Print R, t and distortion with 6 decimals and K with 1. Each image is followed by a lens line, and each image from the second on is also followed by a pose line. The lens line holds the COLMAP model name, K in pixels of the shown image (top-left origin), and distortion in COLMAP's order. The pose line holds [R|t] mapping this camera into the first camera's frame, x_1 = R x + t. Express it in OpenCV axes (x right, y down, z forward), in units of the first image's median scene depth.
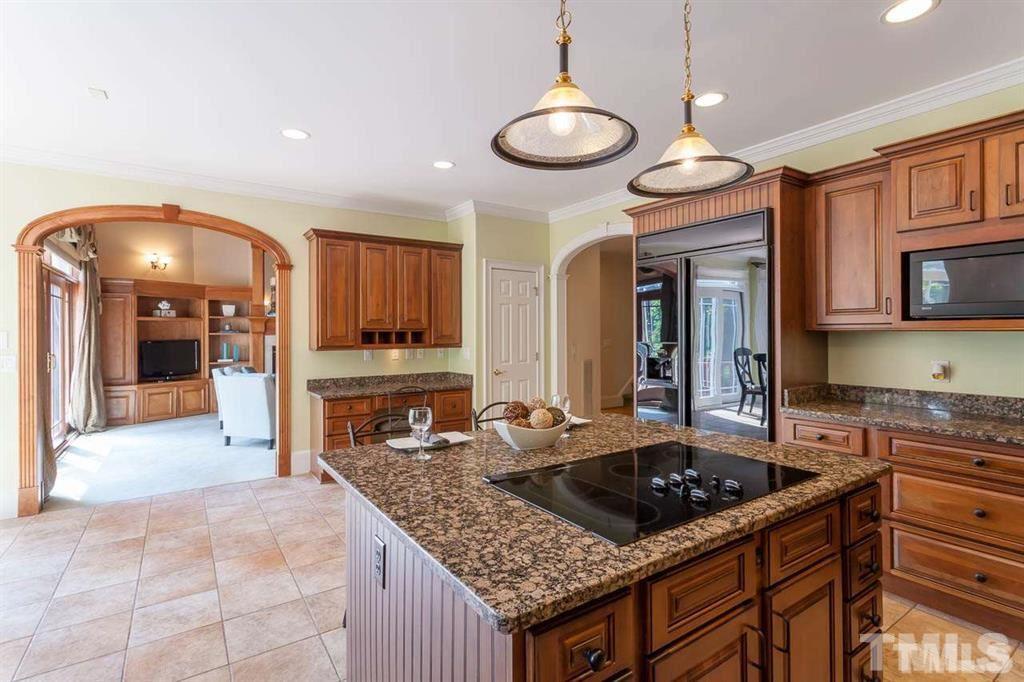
lens RADIAL K [[492.9, 0, 511.7], [0, 492.9, 334.5], [0, 0, 1]] dist [-0.013089, -0.000254]
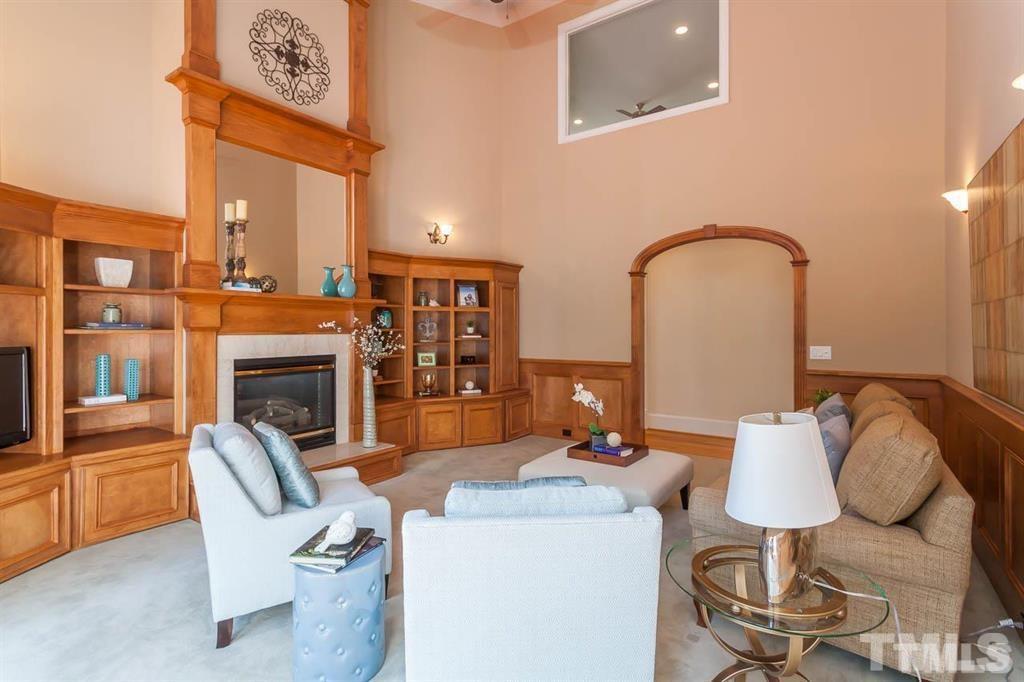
lens RADIAL K [[492.9, 0, 511.9], [0, 492.9, 335.6], [0, 0, 1]] dist [-0.013089, -0.000254]
pose [[0.931686, -0.003865, 0.363244, -0.425688], [0.000412, 0.999954, 0.009581, -0.002143], [-0.363265, -0.008777, 0.931645, 0.522434]]
